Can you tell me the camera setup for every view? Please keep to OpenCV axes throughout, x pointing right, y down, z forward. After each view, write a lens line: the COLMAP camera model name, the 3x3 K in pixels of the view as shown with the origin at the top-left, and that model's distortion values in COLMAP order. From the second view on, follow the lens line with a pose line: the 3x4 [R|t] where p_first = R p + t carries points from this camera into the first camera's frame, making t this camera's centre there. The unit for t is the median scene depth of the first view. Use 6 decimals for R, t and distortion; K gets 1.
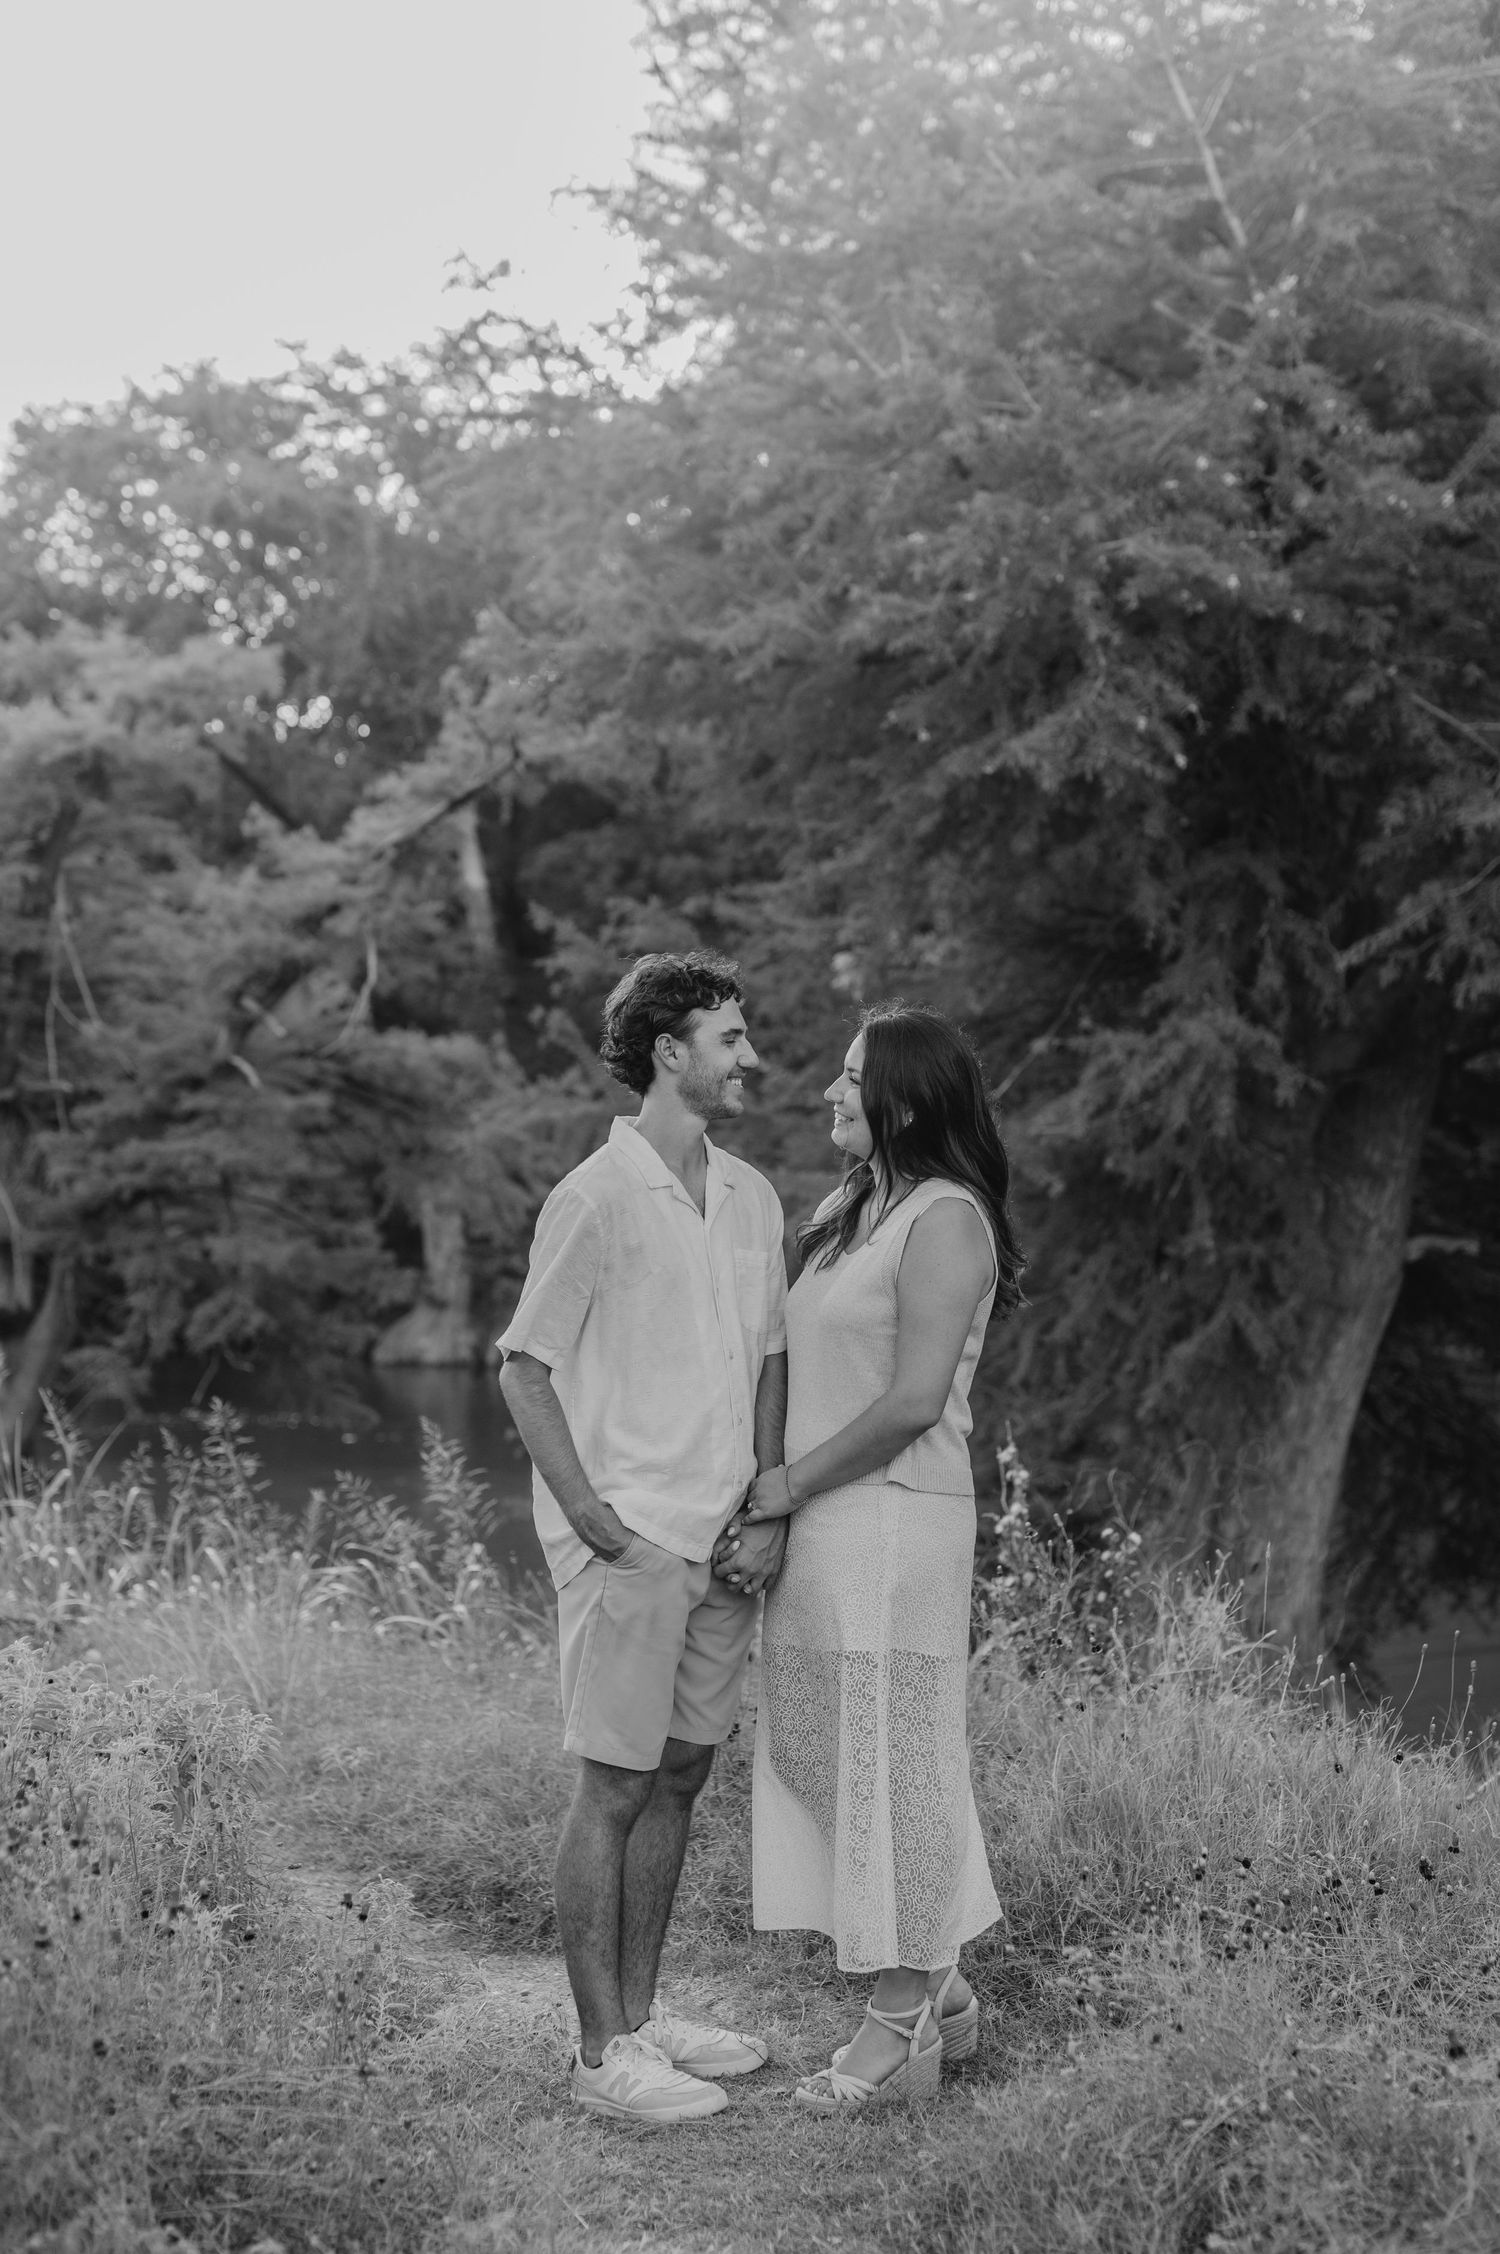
lens RADIAL K [[3162.5, 0, 761.2], [0, 3162.5, 1129.0], [0, 0, 1]] dist [0.012455, -0.045315]
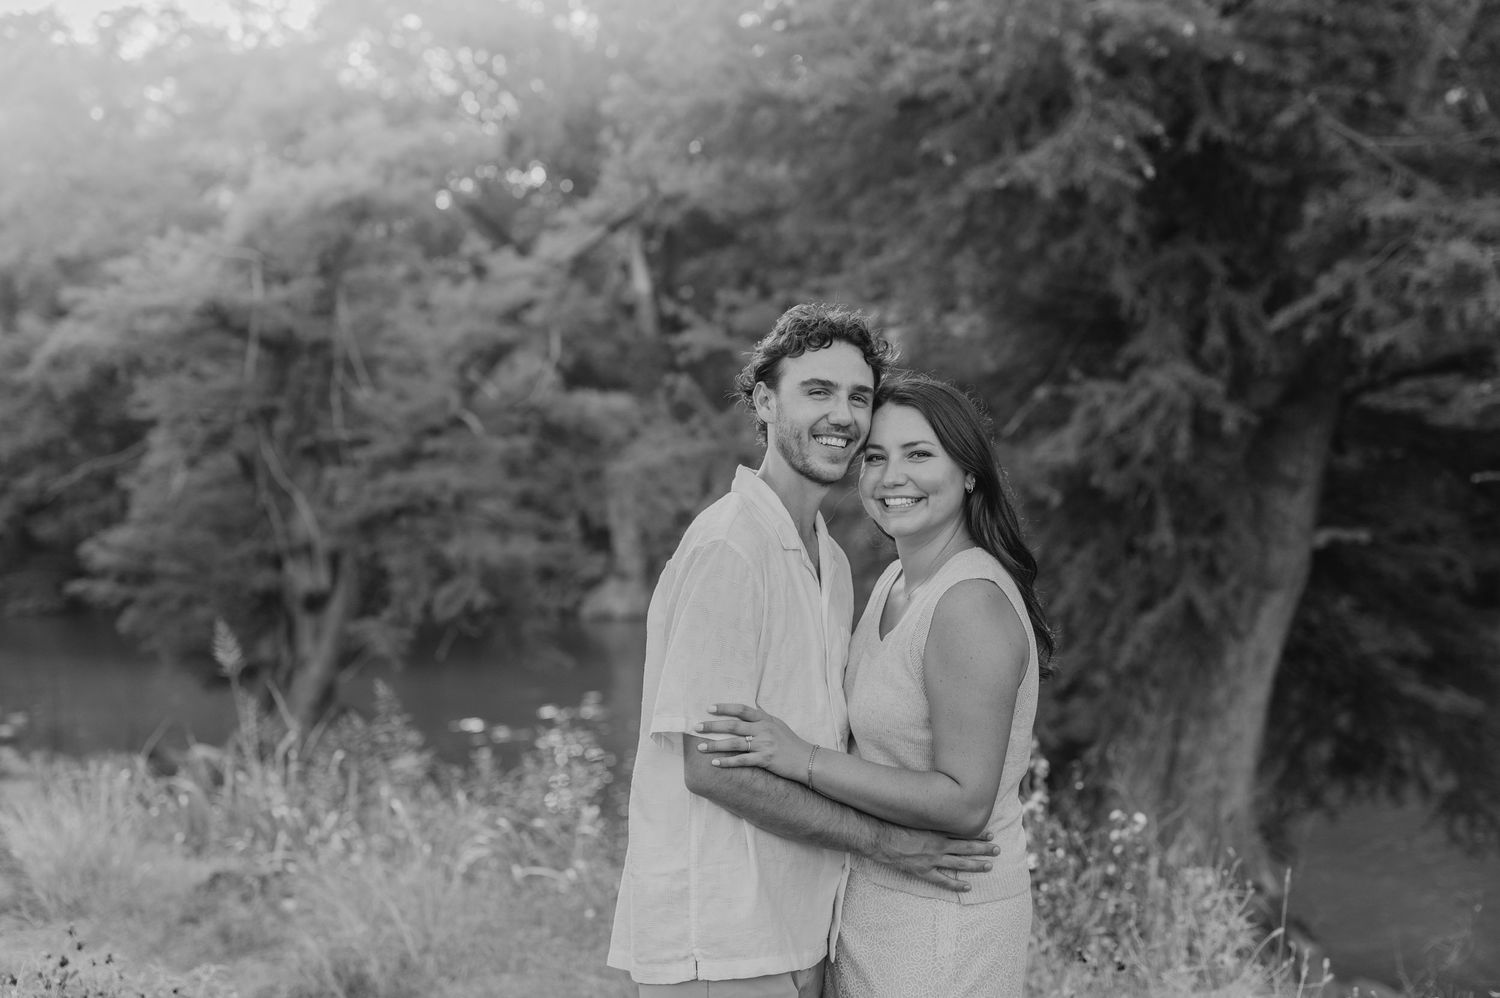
lens RADIAL K [[2104.6, 0, 739.1], [0, 2104.6, 502.9], [0, 0, 1]] dist [0.012455, -0.045315]
pose [[0.998560, -0.017901, -0.050570, 0.004452], [0.019153, 0.999519, 0.024386, -0.003778], [0.050109, -0.025320, 0.998423, 0.087402]]
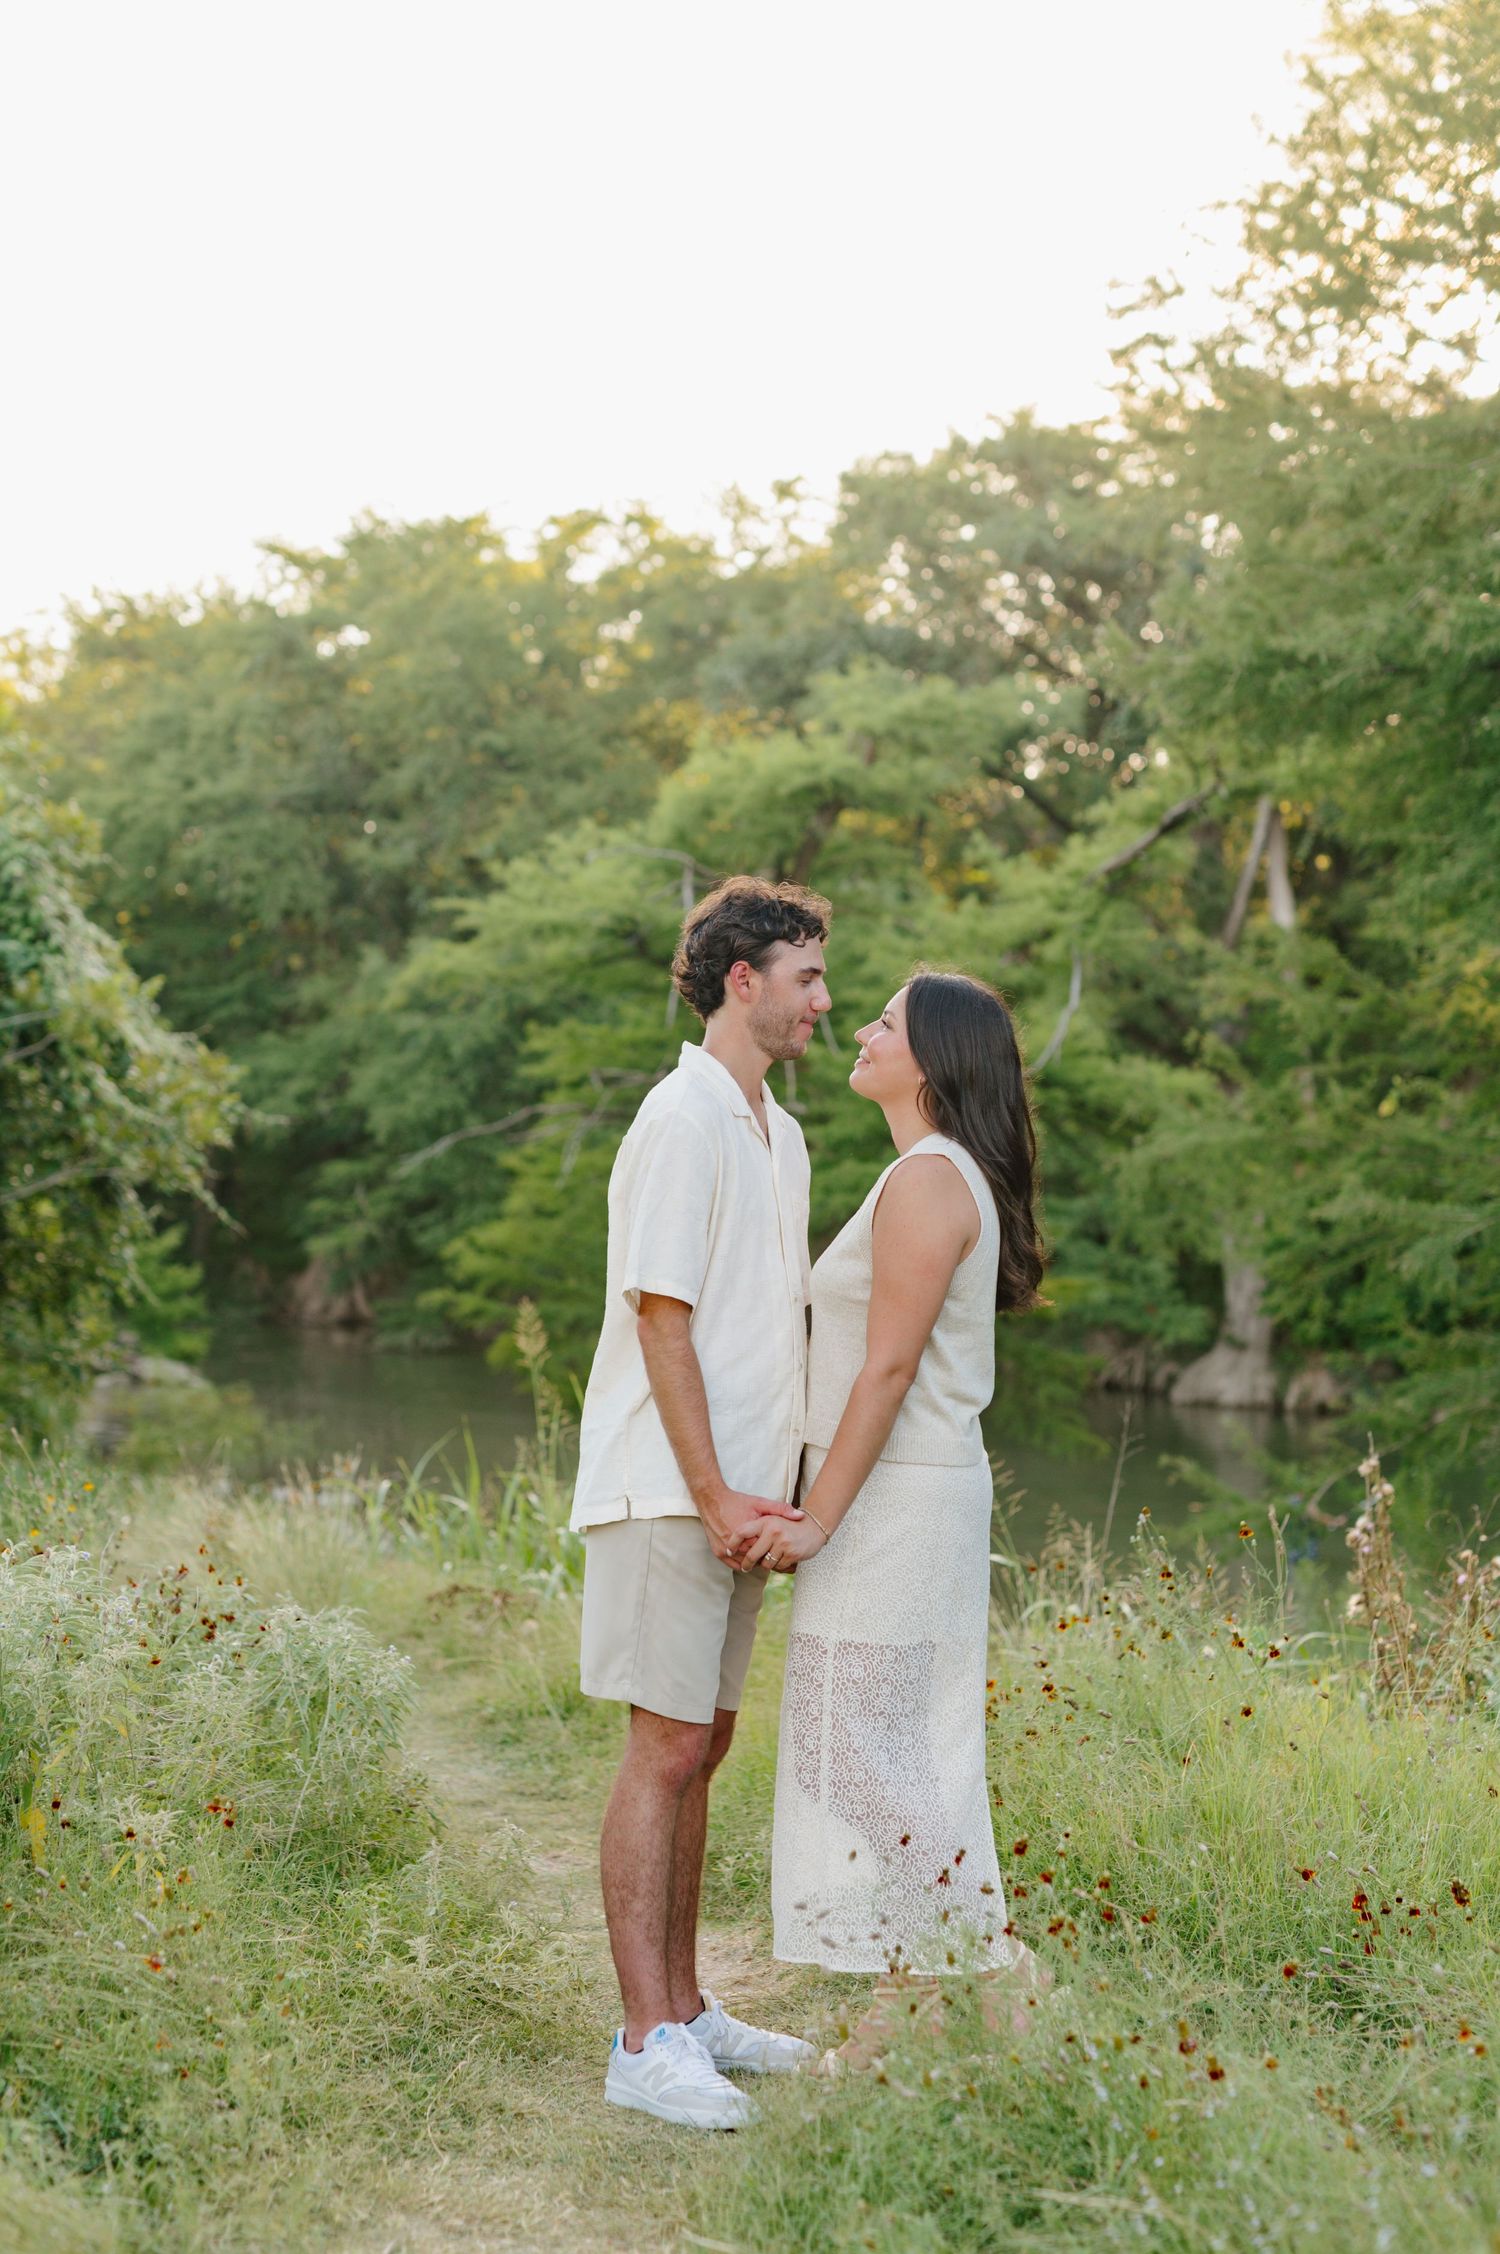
lens RADIAL K [[3162.5, 0, 761.2], [0, 3162.5, 1129.0], [0, 0, 1]] dist [0.012455, -0.045315]
pose [[0.962173, 0.020460, -0.271669, 0.064024], [-0.024340, 0.999644, -0.010920, 0.006397], [0.271349, 0.017120, 0.962329, 0.011379]]
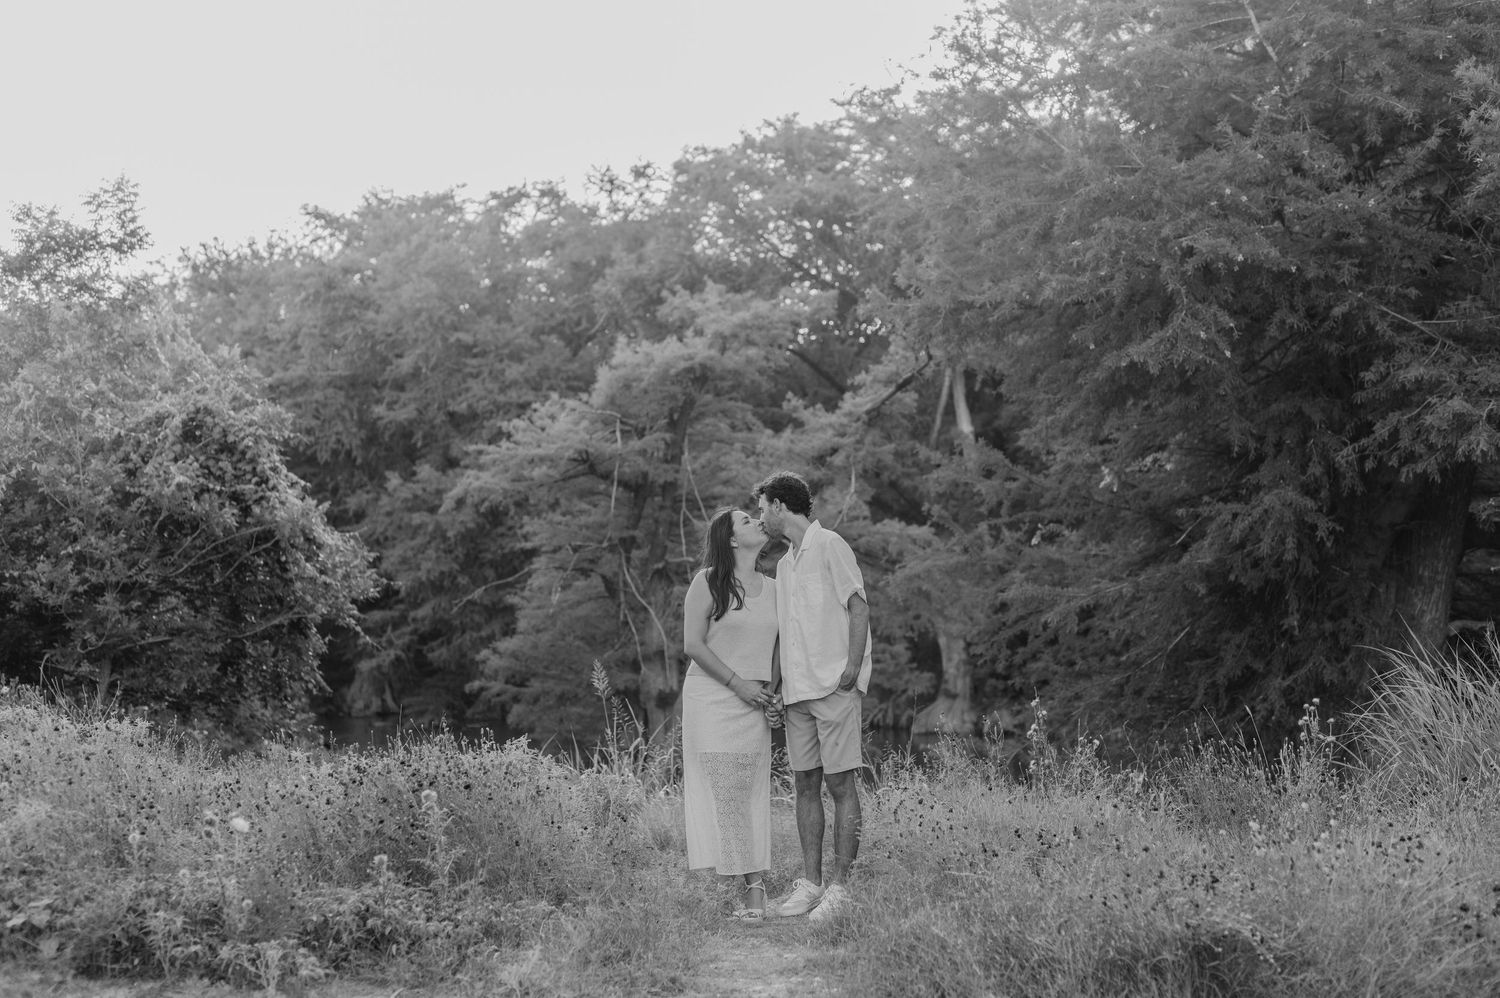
lens RADIAL K [[2114.0, 0, 777.9], [0, 2114.0, 503.1], [0, 0, 1]] dist [0.000617, 1.147592]
pose [[0.979295, -0.035577, -0.199287, 0.078591], [0.027205, 0.998635, -0.044591, 0.011719], [0.200602, 0.038246, 0.978926, -0.164671]]
